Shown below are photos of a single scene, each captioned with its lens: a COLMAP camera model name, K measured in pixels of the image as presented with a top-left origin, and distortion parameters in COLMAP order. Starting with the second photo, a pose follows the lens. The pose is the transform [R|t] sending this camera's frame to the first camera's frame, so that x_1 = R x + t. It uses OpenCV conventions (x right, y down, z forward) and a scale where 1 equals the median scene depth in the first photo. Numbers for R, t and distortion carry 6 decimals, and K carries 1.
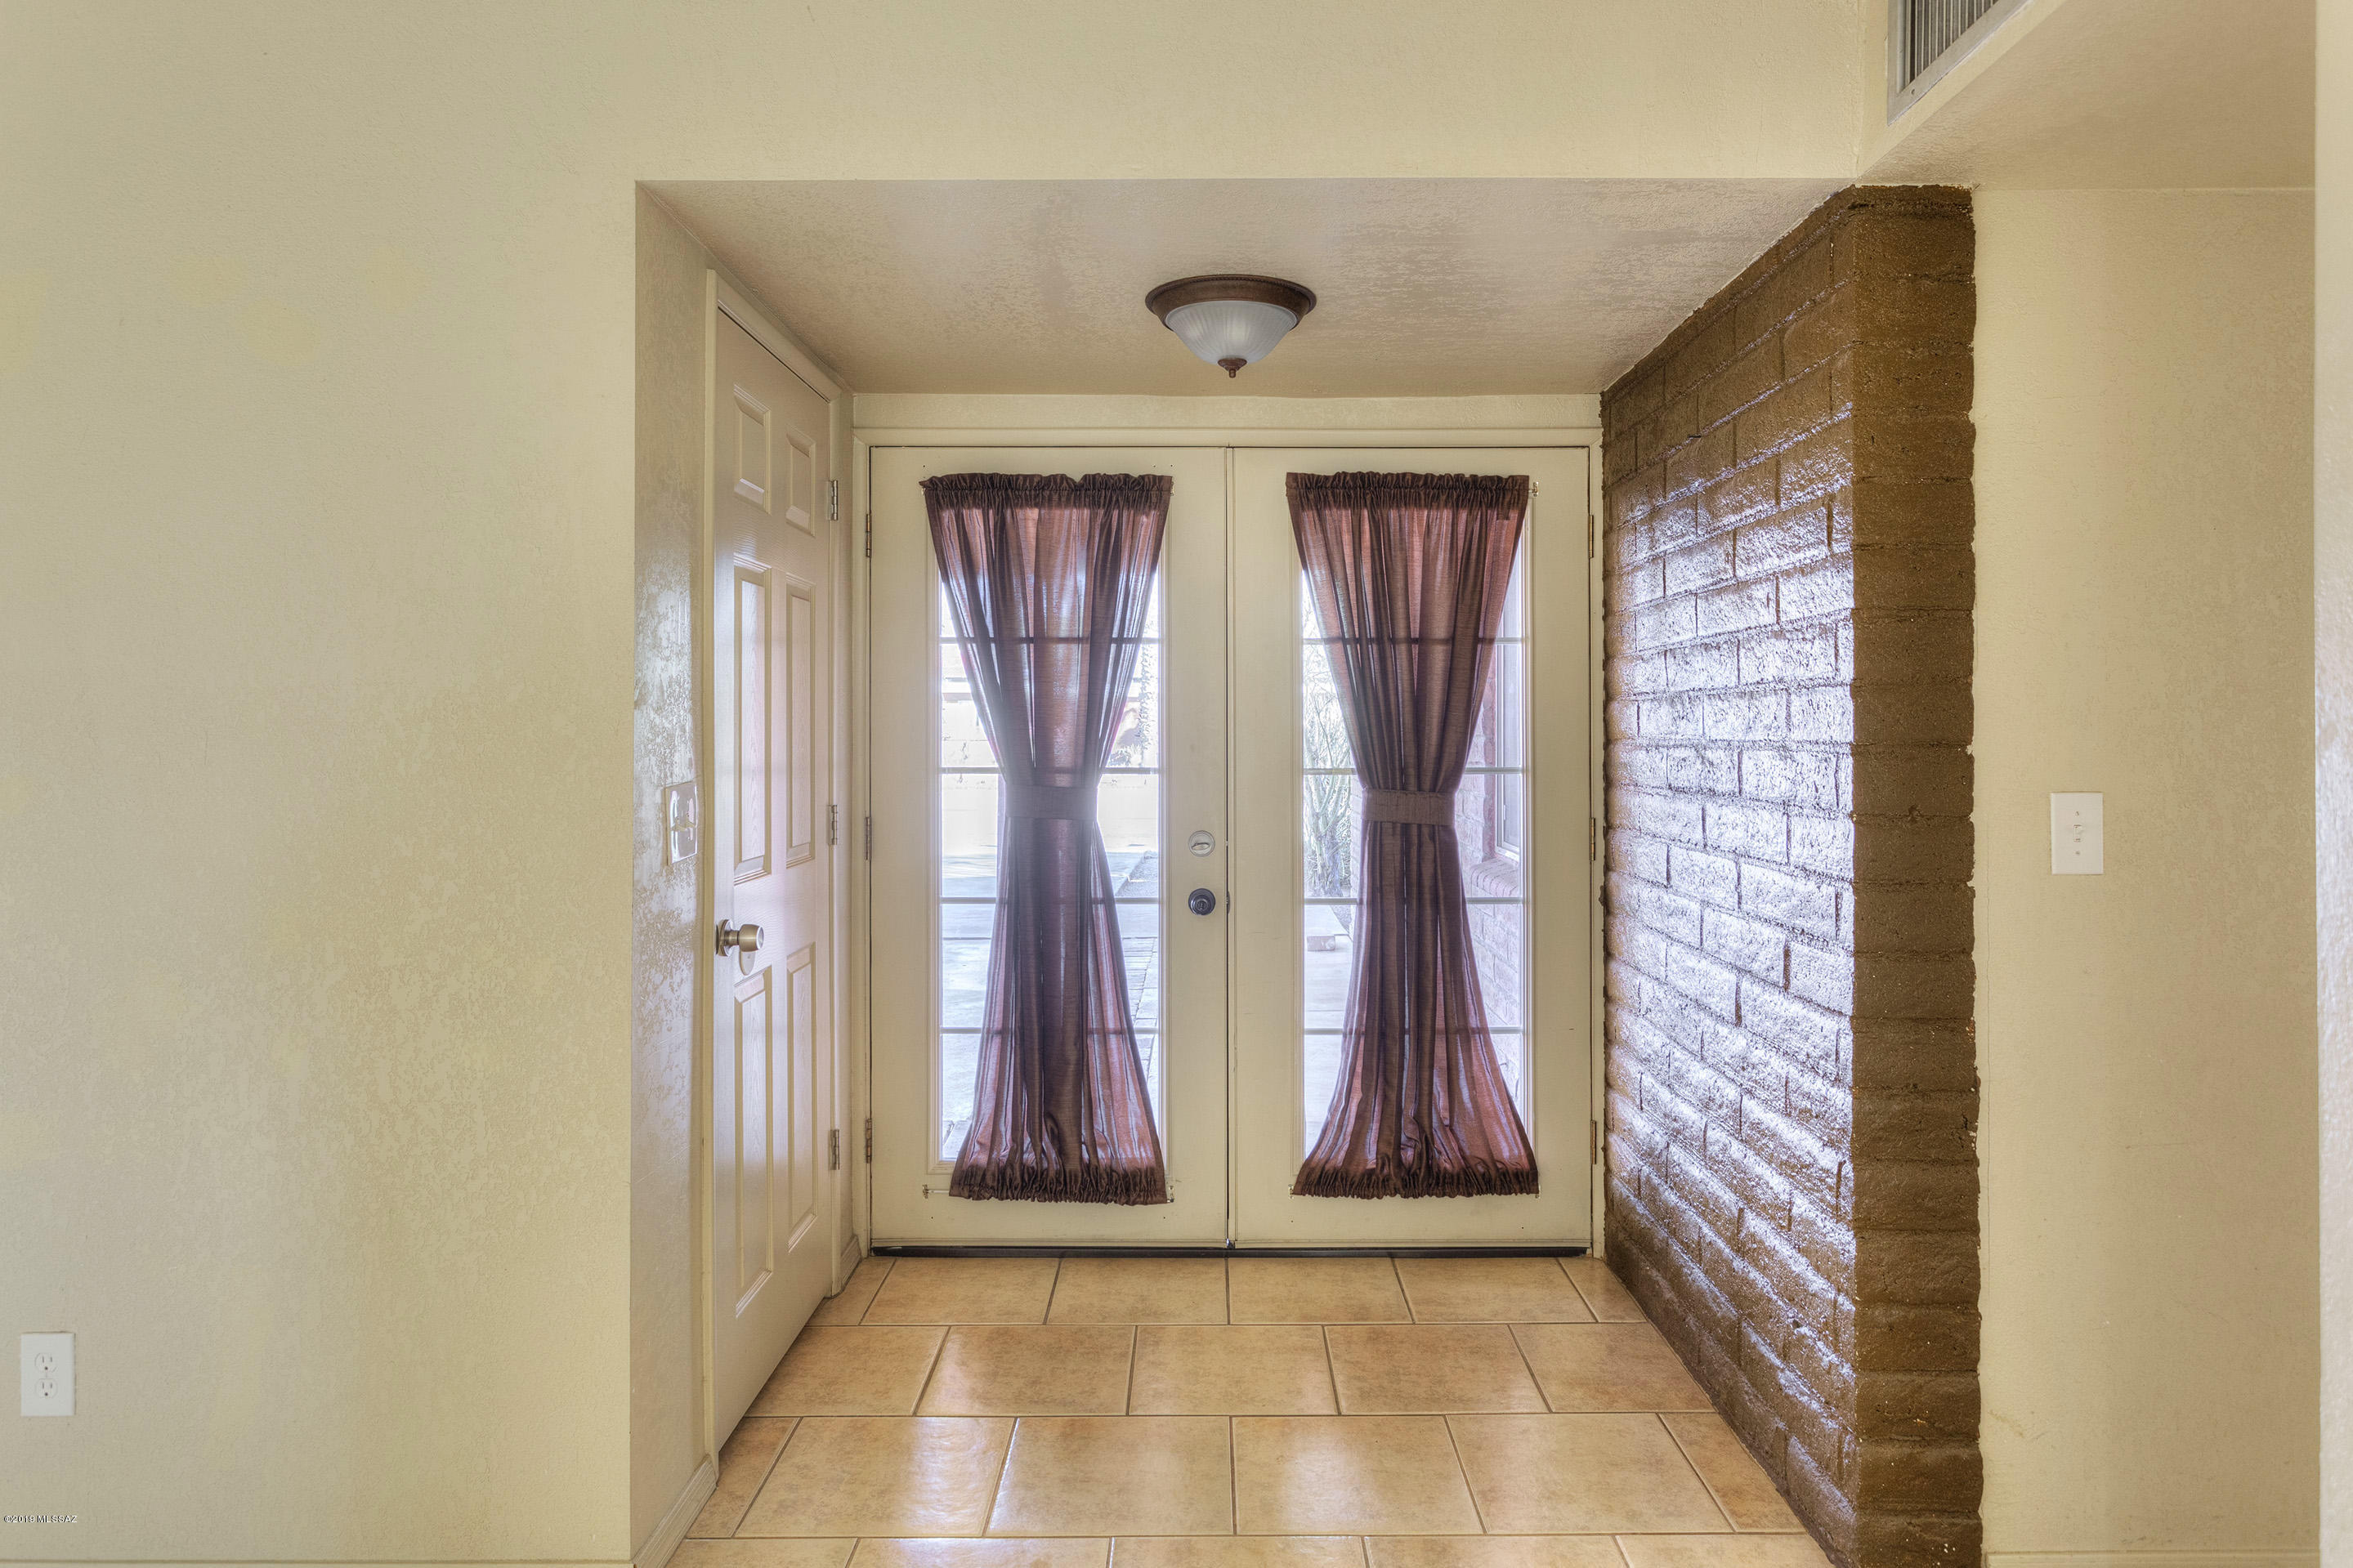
lens RADIAL K [[1453.7, 0, 1183.5], [0, 1453.7, 724.3], [0, 0, 1]] dist [0.018466, 0.000344]
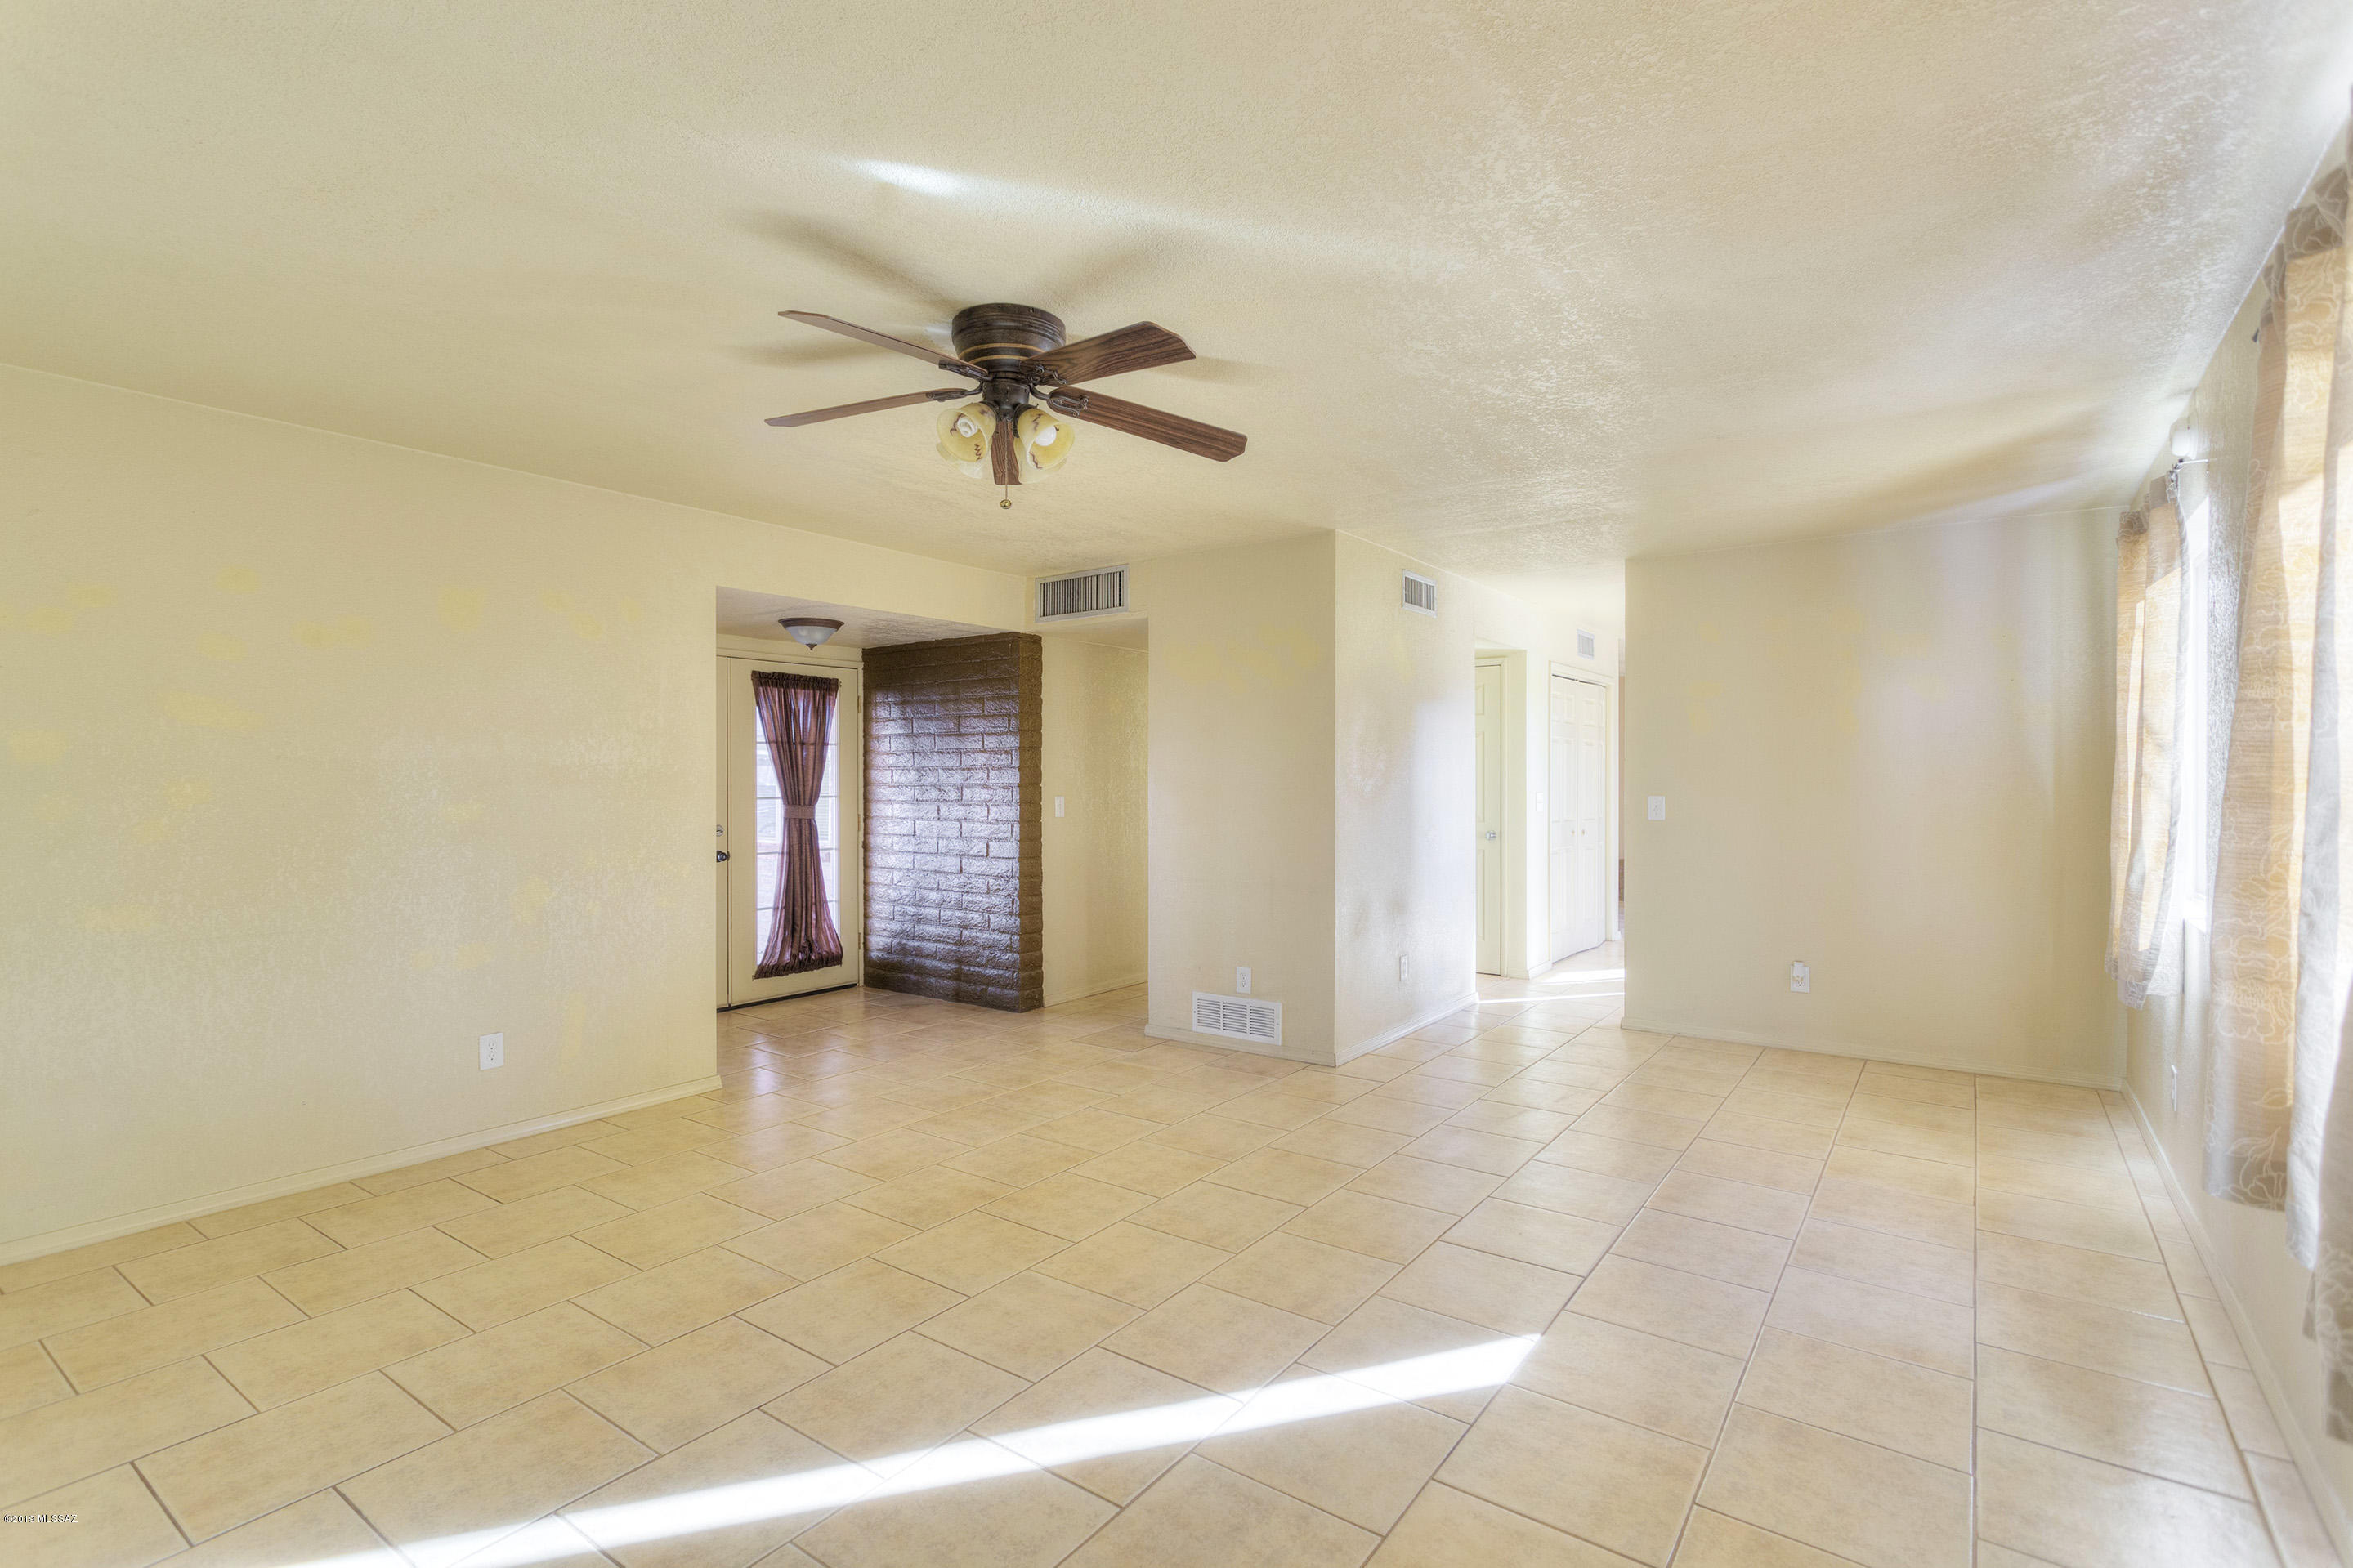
lens RADIAL K [[1138.6, 0, 1167.7], [0, 1138.6, 774.4], [0, 0, 1]] dist [0.001356, 0.000832]
pose [[0.588074, 0.001646, 0.808805, -1.023393], [-0.001025, 0.999999, -0.001290, -0.004486], [-0.808806, -0.000071, 0.588075, -0.616379]]
